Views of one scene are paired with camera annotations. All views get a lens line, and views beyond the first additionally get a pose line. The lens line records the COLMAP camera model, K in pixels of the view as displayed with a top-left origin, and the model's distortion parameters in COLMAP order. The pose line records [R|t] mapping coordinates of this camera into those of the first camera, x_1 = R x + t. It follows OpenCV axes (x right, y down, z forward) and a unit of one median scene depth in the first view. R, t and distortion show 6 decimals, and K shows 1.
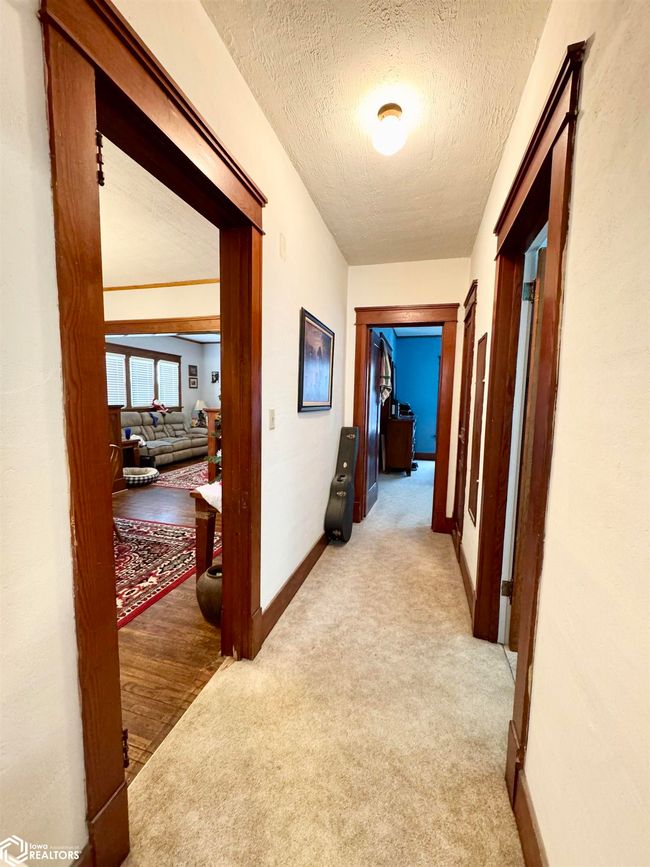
lens RADIAL K [[345.9, 0, 325.5], [0, 345.9, 432.4], [0, 0, 1]] dist [-0.003715, -0.000116]
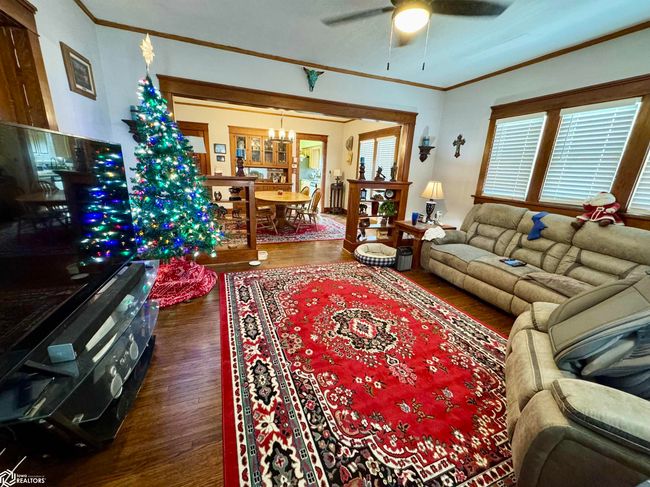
lens RADIAL K [[259.3, 0, 327.2], [0, 259.3, 242.3], [0, 0, 1]] dist [-0.003715, -0.000116]
pose [[-0.795400, 0.113008, -0.595457, 0.012519], [-0.118493, 0.934510, 0.335635, -0.107265], [0.594390, 0.337521, -0.729918, 1.065252]]
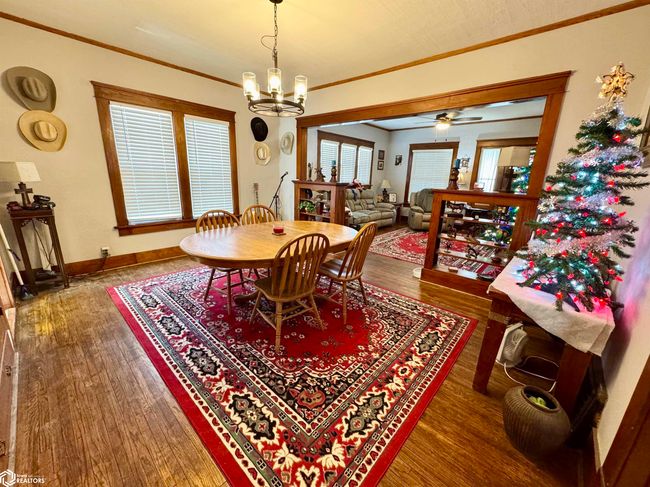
lens RADIAL K [[259.3, 0, 324.4], [0, 259.3, 243.0], [0, 0, 1]] dist [-0.003715, -0.000116]
pose [[0.894508, 0.124736, -0.429298, -0.158060], [-0.061279, 0.985433, 0.158642, -0.006823], [0.442833, -0.115599, 0.889121, 0.080659]]
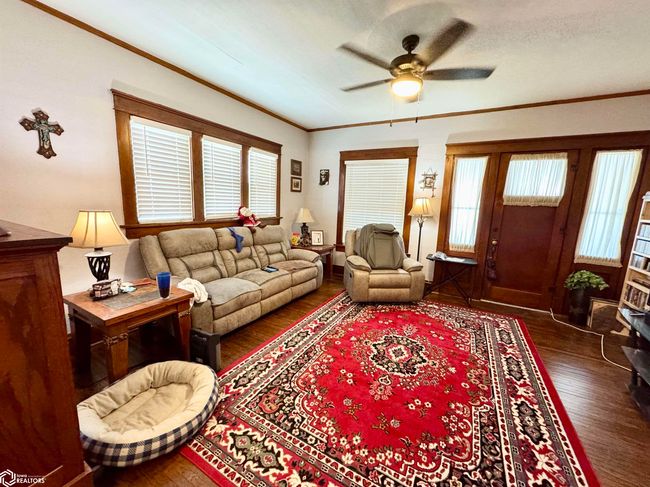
lens RADIAL K [[259.3, 0, 322.8], [0, 259.3, 244.2], [0, 0, 1]] dist [-0.003715, -0.000116]
pose [[0.969641, 0.058163, -0.237517, -0.222535], [-0.044517, 0.997057, 0.062422, -0.062835], [0.240448, -0.049953, 0.969376, 0.556045]]
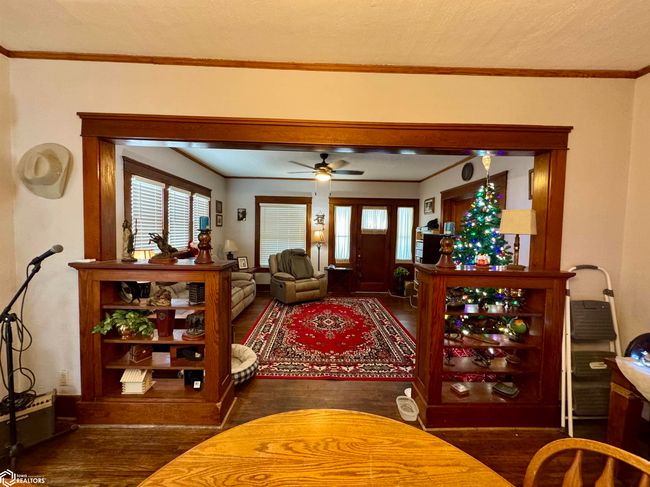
lens RADIAL K [[259.3, 0, 325.3], [0, 259.3, 243.7], [0, 0, 1]] dist [-0.003715, -0.000116]
pose [[0.959470, -0.012054, 0.281552, -0.366313], [0.025318, 0.998732, -0.043518, -0.056011], [-0.280671, 0.048883, 0.958559, 0.336332]]
